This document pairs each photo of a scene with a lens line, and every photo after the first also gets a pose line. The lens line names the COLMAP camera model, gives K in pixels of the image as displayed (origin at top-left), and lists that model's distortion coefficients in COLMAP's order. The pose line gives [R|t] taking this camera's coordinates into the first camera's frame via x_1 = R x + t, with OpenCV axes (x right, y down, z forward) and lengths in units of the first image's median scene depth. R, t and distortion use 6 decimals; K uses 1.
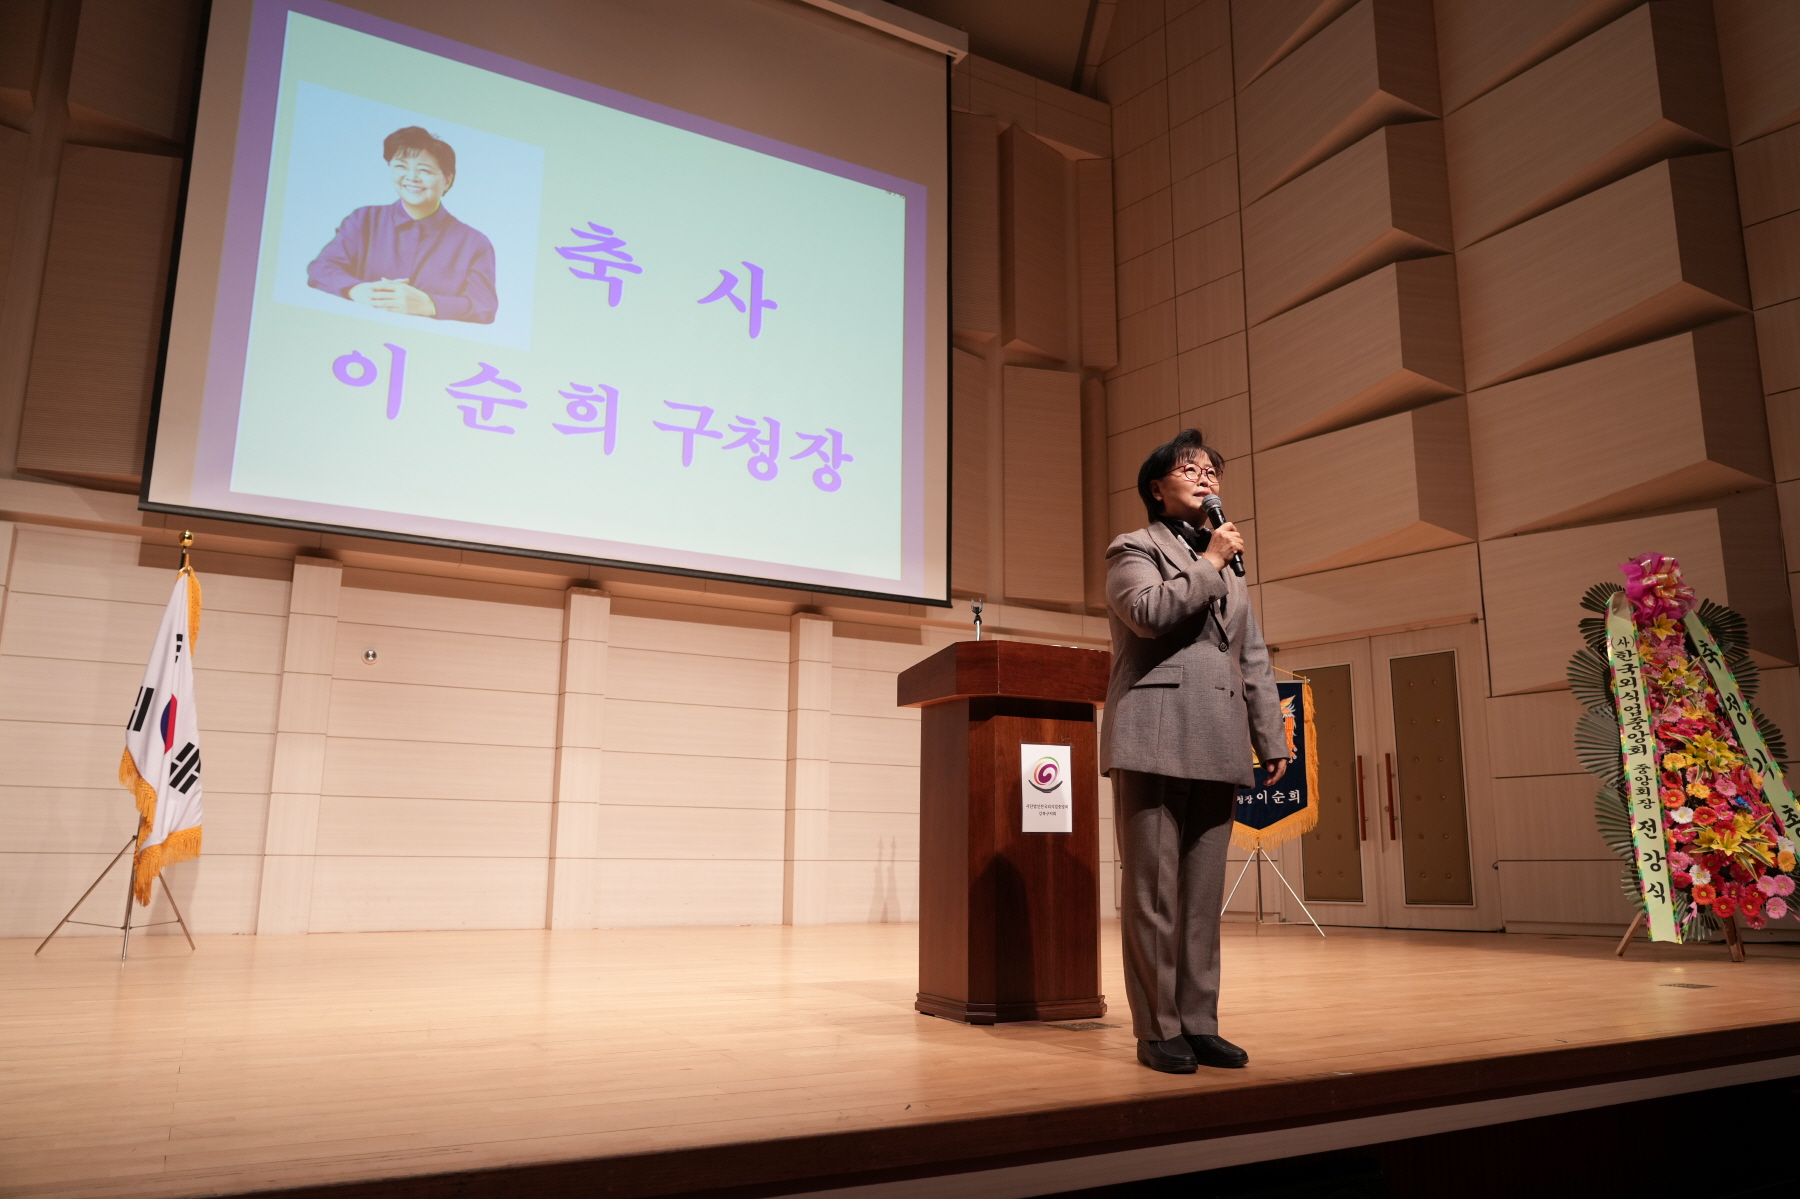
lens RADIAL K [[1258.7, 0, 931.1], [0, 1258.7, 623.8], [0, 0, 1]] dist [-0.030450, 0.021707]
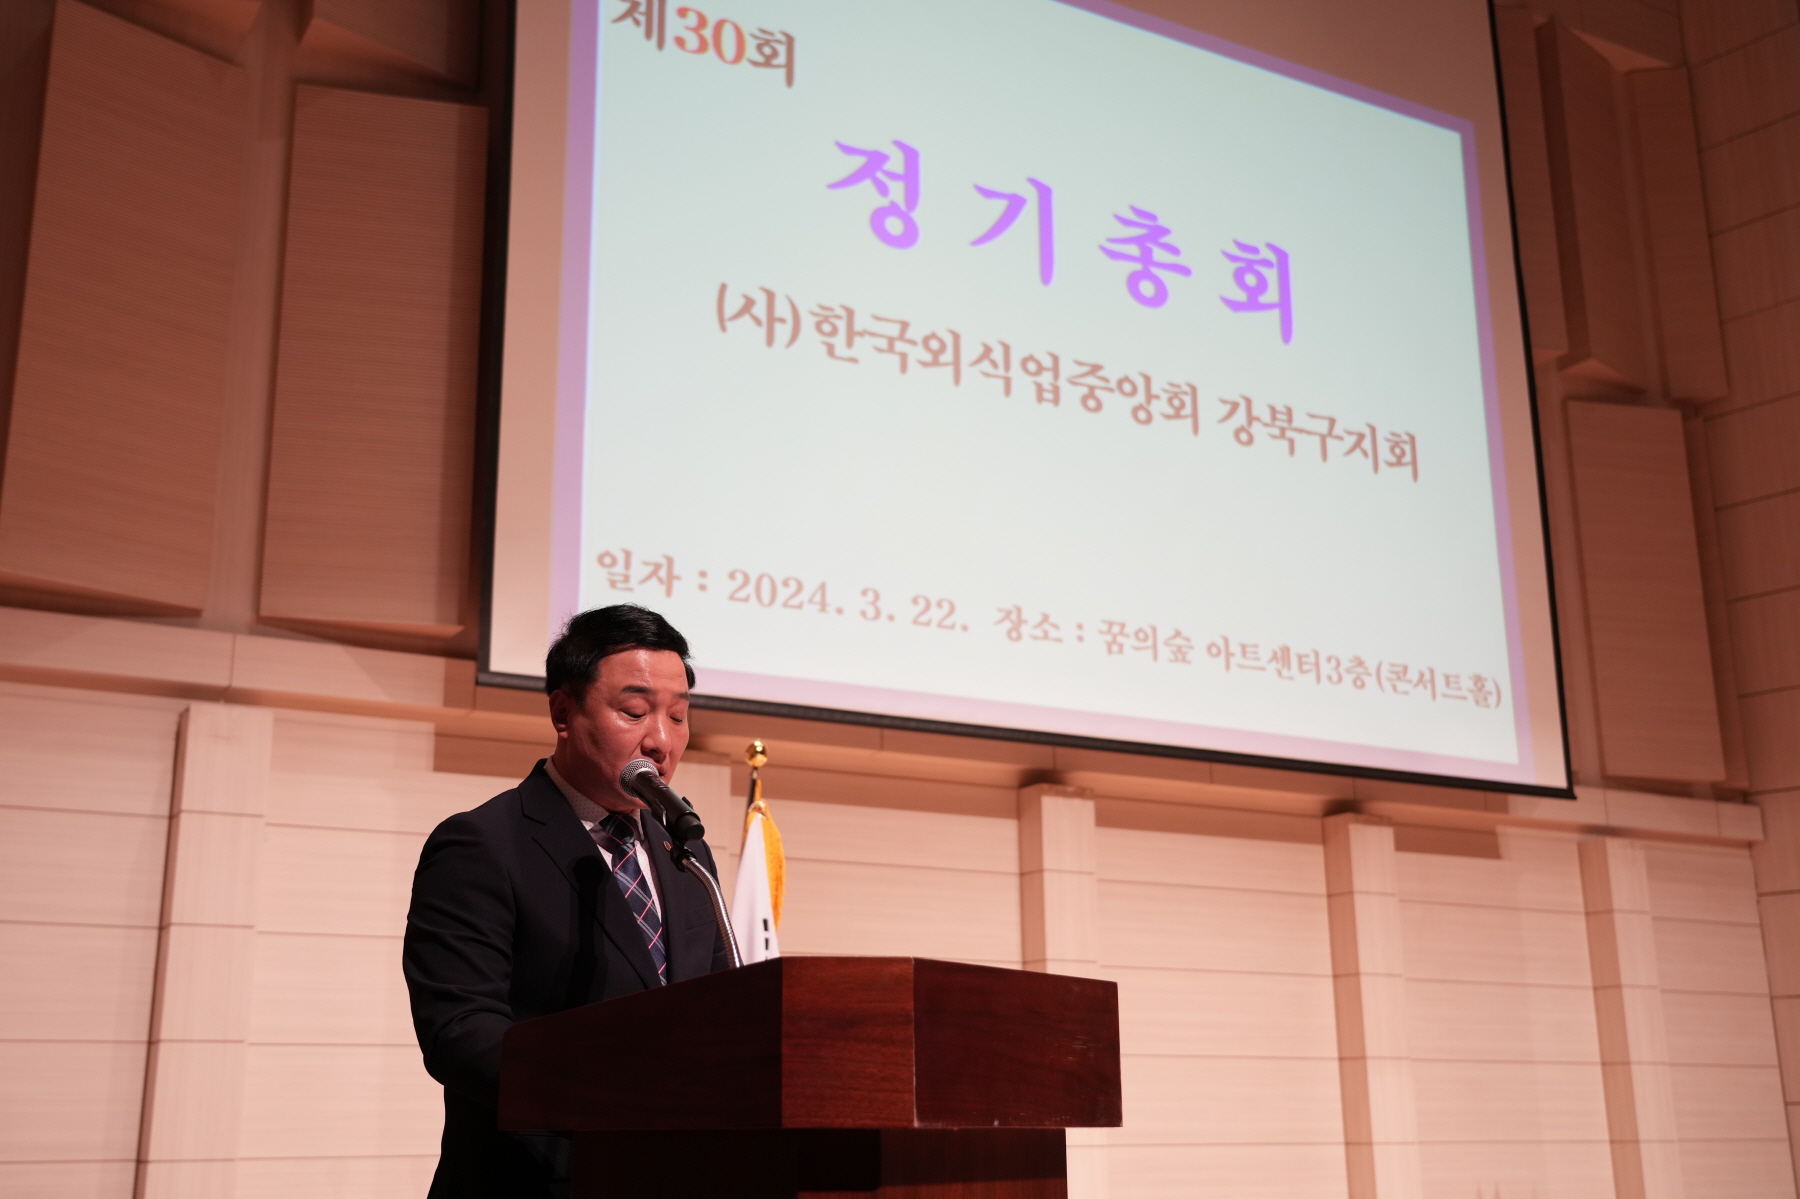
lens RADIAL K [[2028.2, 0, 909.9], [0, 2028.2, 607.7], [0, 0, 1]] dist [0.035512, 0.000000]
pose [[0.999627, -0.015060, 0.022765, -0.362938], [0.016690, 0.997177, -0.073210, -0.042818], [-0.021598, 0.073562, 0.997057, 0.009899]]
